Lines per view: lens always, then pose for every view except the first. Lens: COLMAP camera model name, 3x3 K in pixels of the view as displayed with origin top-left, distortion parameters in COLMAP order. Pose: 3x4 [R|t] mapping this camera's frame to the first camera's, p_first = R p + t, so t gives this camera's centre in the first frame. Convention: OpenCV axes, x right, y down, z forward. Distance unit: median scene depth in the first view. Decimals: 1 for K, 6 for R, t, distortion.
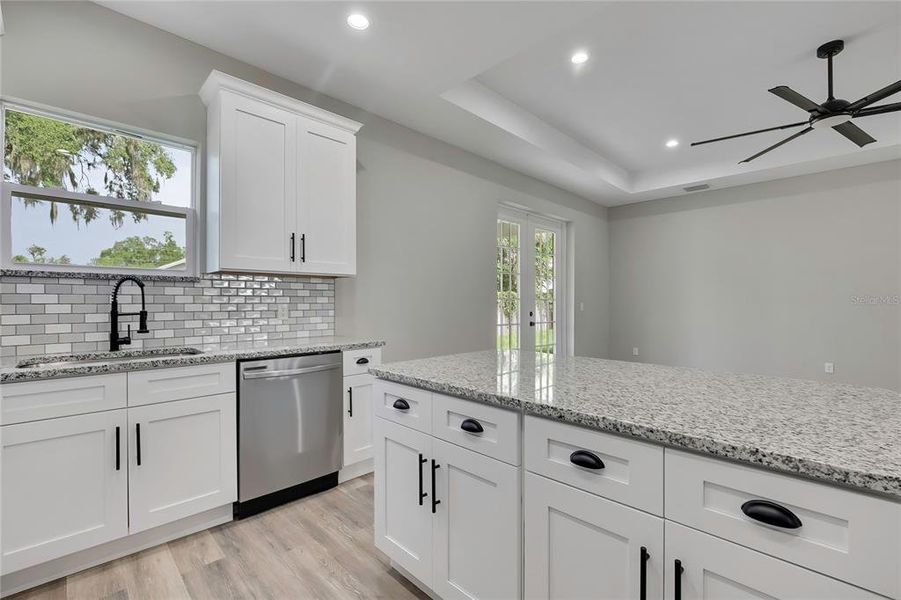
lens RADIAL K [[395.8, 0, 461.9], [0, 395.8, 297.0], [0, 0, 1]] dist [-0.009667, 0.001139]
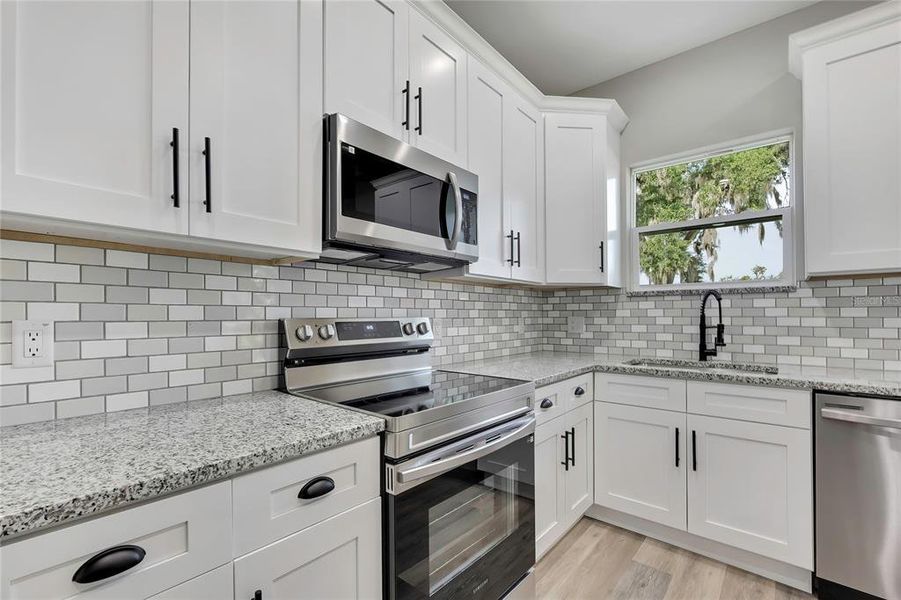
lens RADIAL K [[395.8, 0, 441.6], [0, 395.8, 317.8], [0, 0, 1]] dist [-0.009667, 0.001139]
pose [[0.071675, 0.003789, -0.997421, 0.147002], [0.013929, 0.999891, 0.004799, 0.004539], [0.997331, -0.014237, 0.071614, 0.215126]]
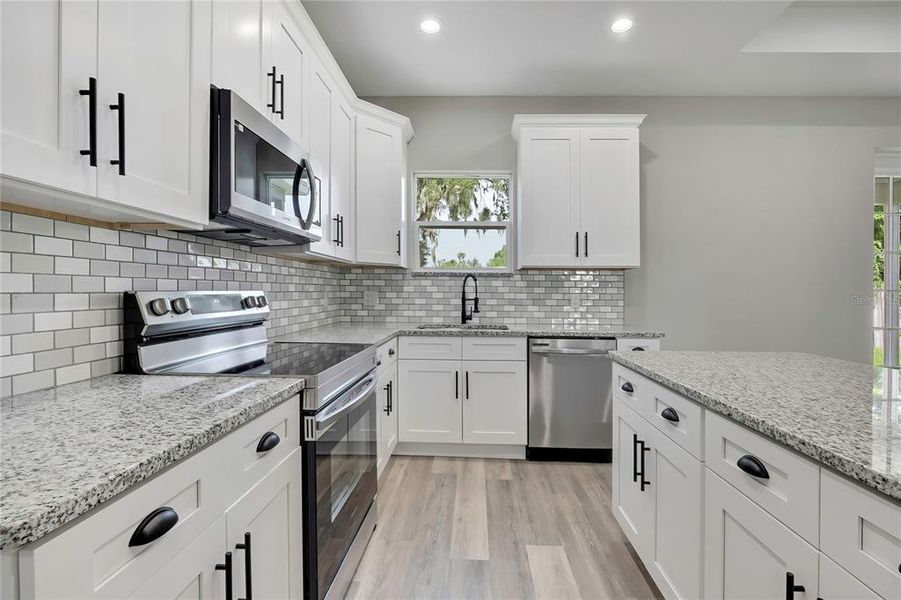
lens RADIAL K [[395.8, 0, 452.4], [0, 395.8, 295.8], [0, 0, 1]] dist [-0.009667, 0.001139]
pose [[0.669639, 0.013969, -0.742556, 0.219900], [0.000521, 0.999814, 0.019278, 0.001222], [0.742687, -0.013296, 0.669507, -0.048083]]
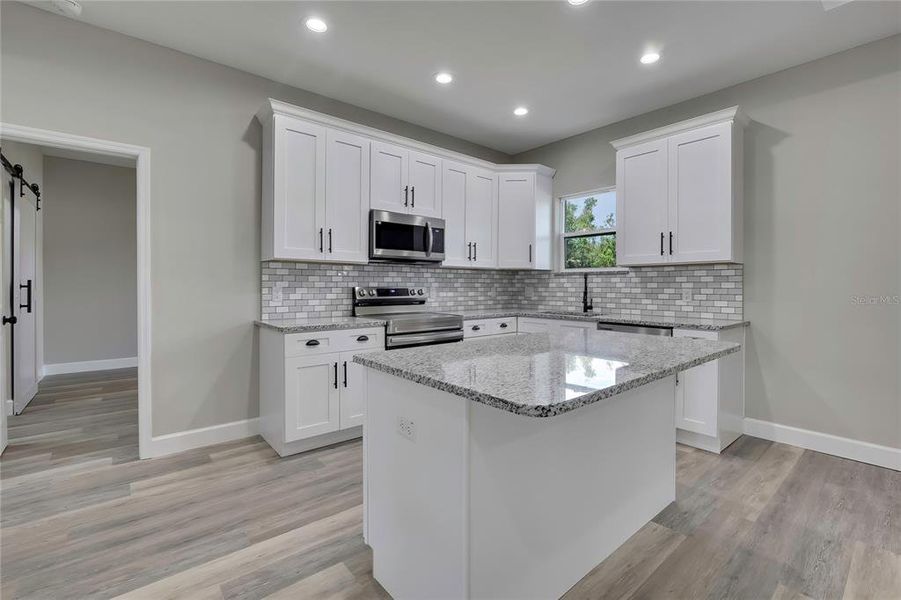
lens RADIAL K [[395.8, 0, 459.6], [0, 395.8, 282.8], [0, 0, 1]] dist [-0.009667, 0.001139]
pose [[-0.081349, -0.007563, -0.996657, 1.083796], [0.008662, 0.999928, -0.008295, 0.005851], [0.996648, -0.009307, -0.081277, 0.569814]]
